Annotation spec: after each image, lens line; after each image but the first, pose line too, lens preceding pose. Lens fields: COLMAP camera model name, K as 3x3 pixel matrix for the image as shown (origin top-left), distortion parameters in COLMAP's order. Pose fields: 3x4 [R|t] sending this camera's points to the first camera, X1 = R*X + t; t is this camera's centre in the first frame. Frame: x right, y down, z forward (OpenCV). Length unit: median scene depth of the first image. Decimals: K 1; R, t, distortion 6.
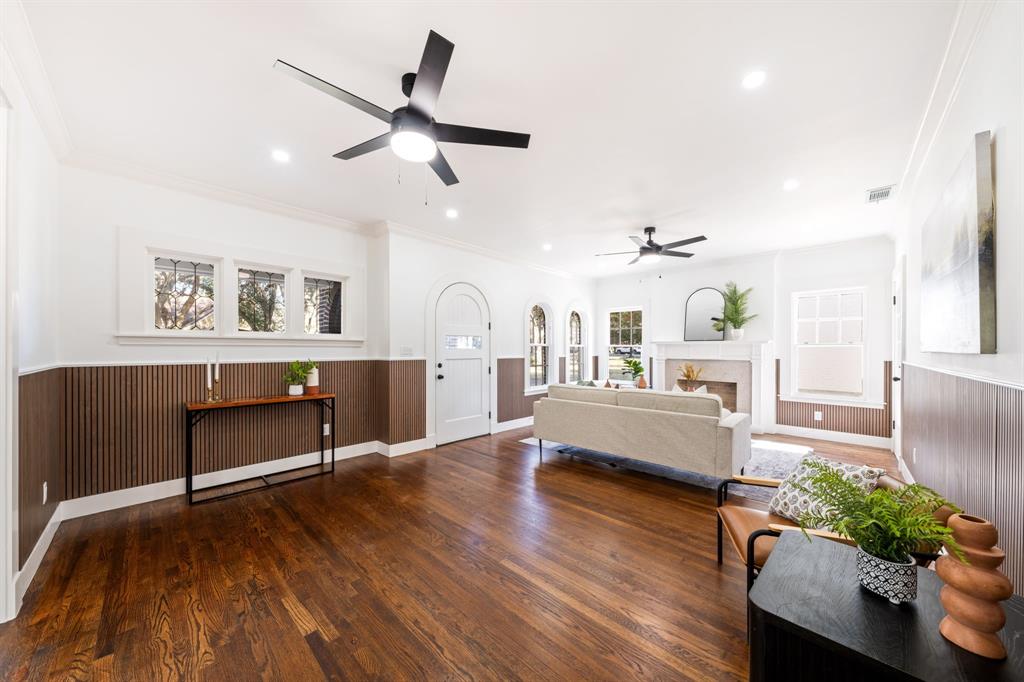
lens RADIAL K [[348.0, 0, 517.9], [0, 348.0, 349.3], [0, 0, 1]] dist [-0.007118, -0.000018]
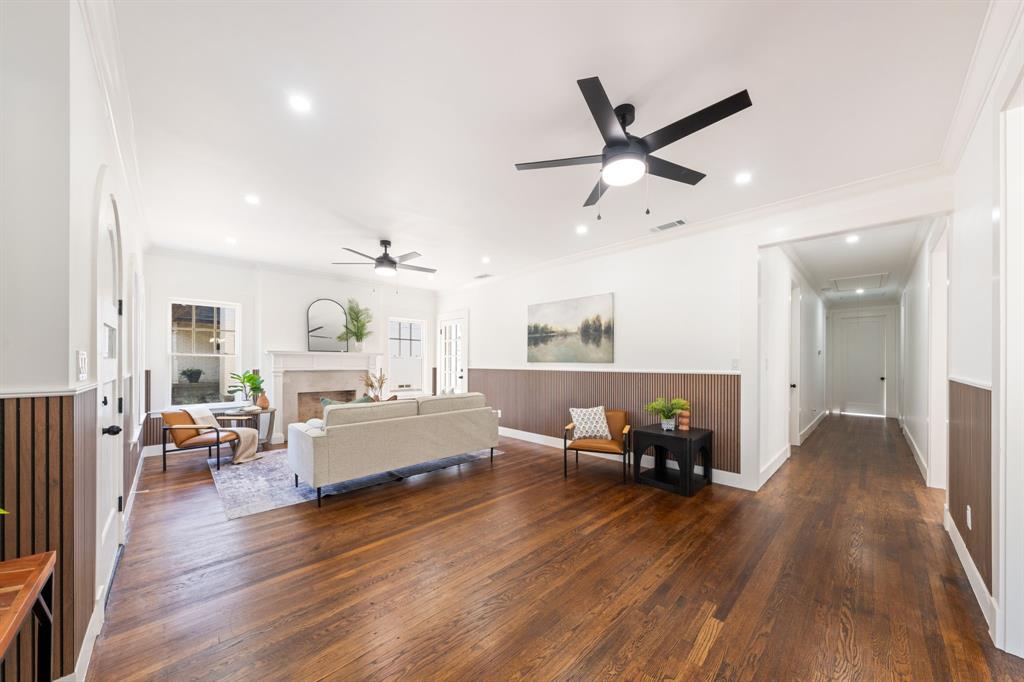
lens RADIAL K [[356.4, 0, 510.5], [0, 356.4, 355.3], [0, 0, 1]] dist [-0.000702, -0.000031]
pose [[0.047112, 0.015080, 0.998776, -1.458891], [-0.005734, 0.999874, -0.014826, -0.001401], [-0.998873, -0.005028, 0.047192, 1.320701]]
